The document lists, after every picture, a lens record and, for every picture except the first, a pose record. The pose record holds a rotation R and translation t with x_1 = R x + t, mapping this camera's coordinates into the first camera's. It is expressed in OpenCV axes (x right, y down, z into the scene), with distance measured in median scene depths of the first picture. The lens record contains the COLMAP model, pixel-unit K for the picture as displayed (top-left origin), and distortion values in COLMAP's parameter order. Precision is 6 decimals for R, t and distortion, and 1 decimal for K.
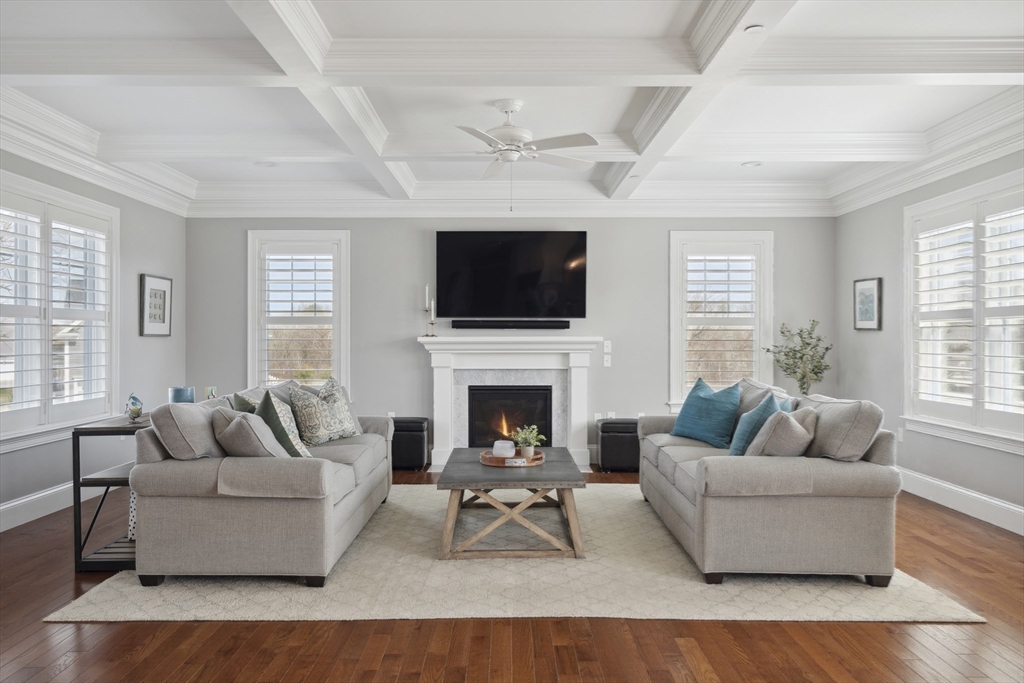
lens RADIAL K [[764.7, 0, 511.2], [0, 764.7, 336.9], [0, 0, 1]] dist [-0.009629, -0.000844]
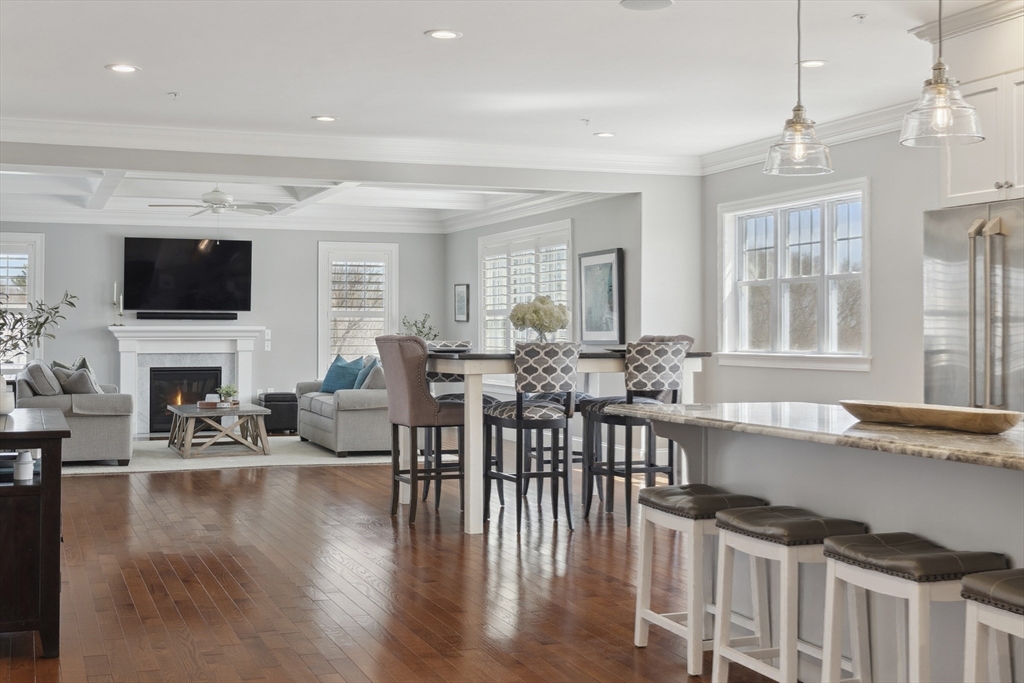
lens RADIAL K [[1279.2, 0, 511.7], [0, 1279.2, 337.5], [0, 0, 1]] dist [-0.015575, 0.000000]
pose [[0.936930, -0.001301, 0.349516, -0.227282], [-0.001610, 0.999966, 0.008037, 0.000680], [-0.349515, -0.008093, 0.936896, -1.071102]]
